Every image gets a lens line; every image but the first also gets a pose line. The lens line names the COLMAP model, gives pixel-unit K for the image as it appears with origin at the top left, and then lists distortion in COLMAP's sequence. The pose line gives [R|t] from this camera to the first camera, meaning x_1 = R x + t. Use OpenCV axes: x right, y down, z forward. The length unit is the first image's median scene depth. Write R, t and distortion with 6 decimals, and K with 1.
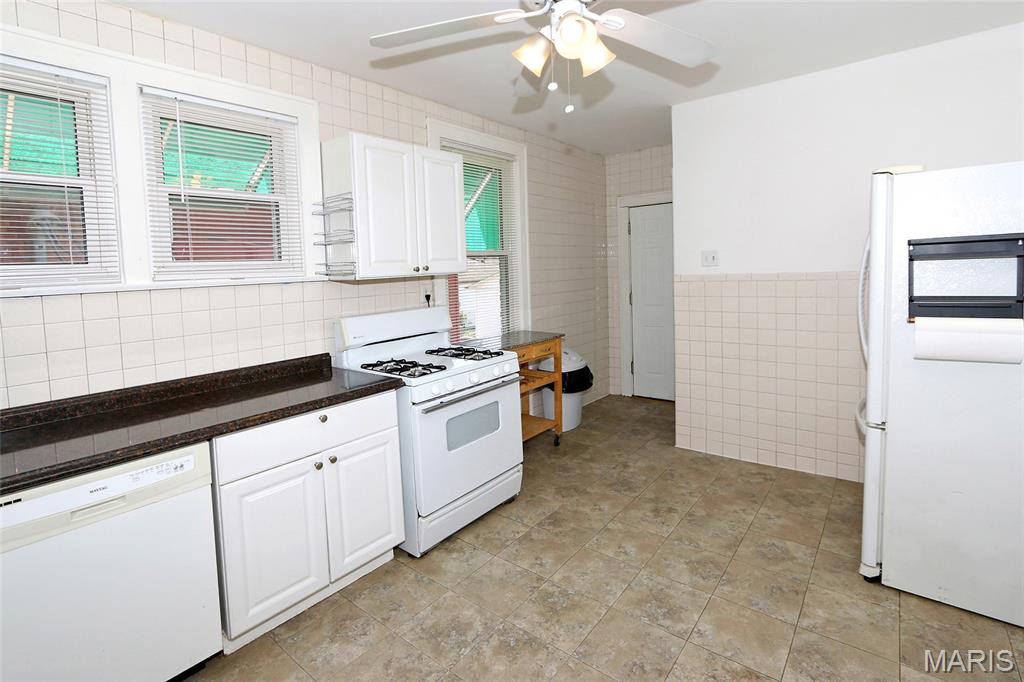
lens RADIAL K [[504.7, 0, 540.6], [0, 504.7, 306.6], [0, 0, 1]] dist [-0.014259, 0.000496]
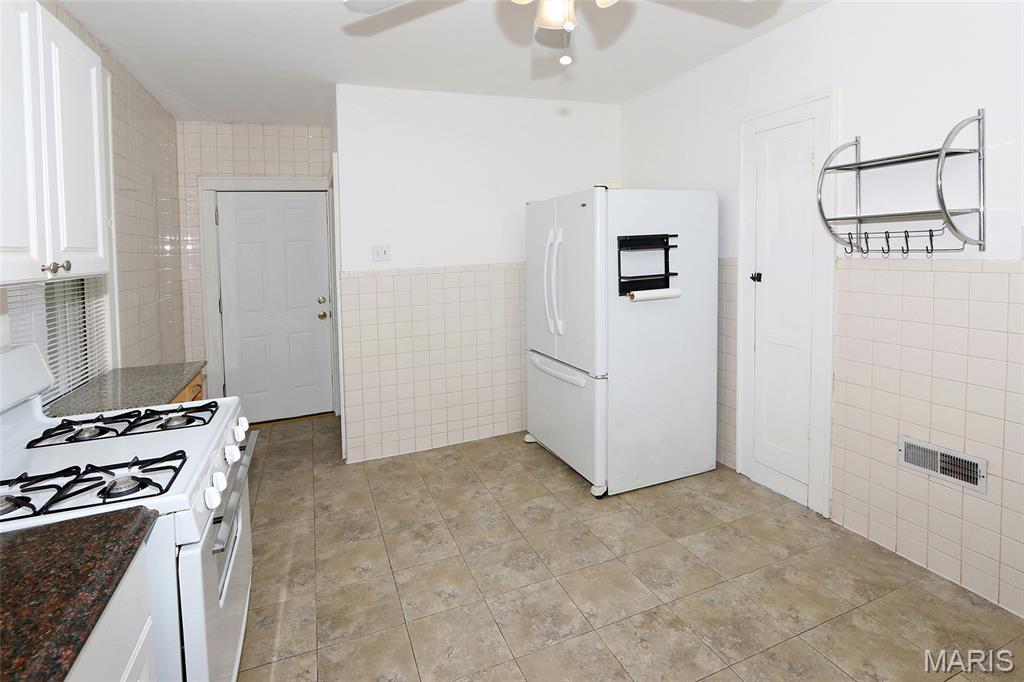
lens RADIAL K [[466.8, 0, 511.3], [0, 466.8, 279.2], [0, 0, 1]] dist [-0.016878, -0.000062]
pose [[0.520085, -0.039613, 0.853195, -0.383776], [0.085819, 0.996292, -0.006056, -0.025572], [-0.849792, 0.076369, 0.521557, 0.423340]]
